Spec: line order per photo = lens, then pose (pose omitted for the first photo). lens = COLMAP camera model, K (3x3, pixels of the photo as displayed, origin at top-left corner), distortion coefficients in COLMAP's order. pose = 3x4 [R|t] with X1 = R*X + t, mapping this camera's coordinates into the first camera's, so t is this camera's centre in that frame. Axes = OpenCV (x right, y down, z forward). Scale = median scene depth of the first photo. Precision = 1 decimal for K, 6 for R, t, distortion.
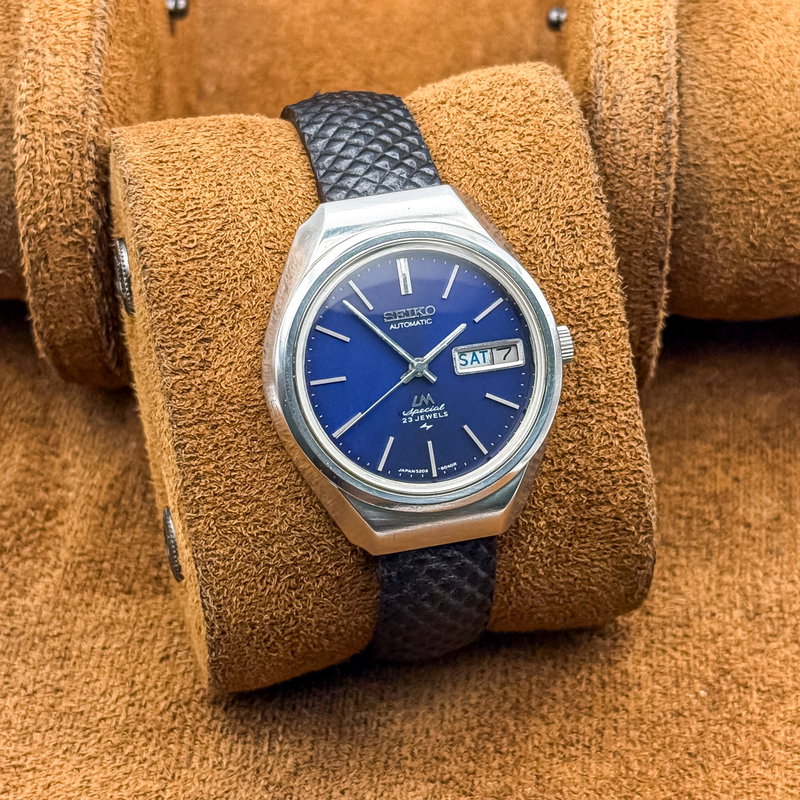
lens RADIAL K [[2183.3, 0, 389.0], [0, 2183.3, 399.9], [0, 0, 1]] dist [0.034599, 0.344163]
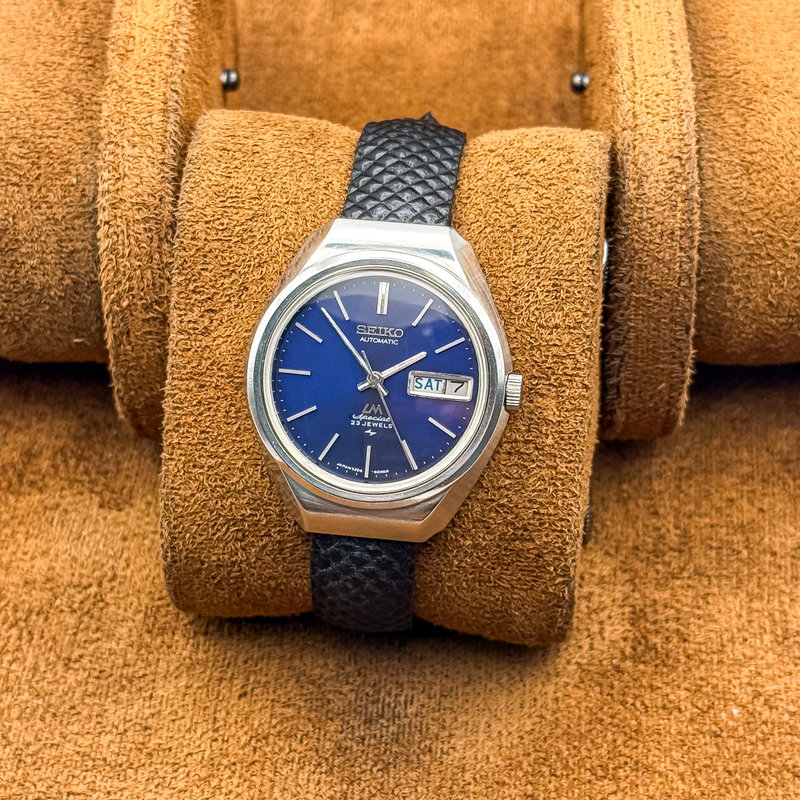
lens RADIAL K [[2183.3, 0, 389.0], [0, 2183.3, 399.9], [0, 0, 1]] dist [0.034599, 0.344163]
pose [[0.937779, 0.247686, -0.243357, 0.289100], [-0.237833, 0.968813, 0.069554, -0.082698], [0.252995, -0.007348, 0.967440, -0.083965]]
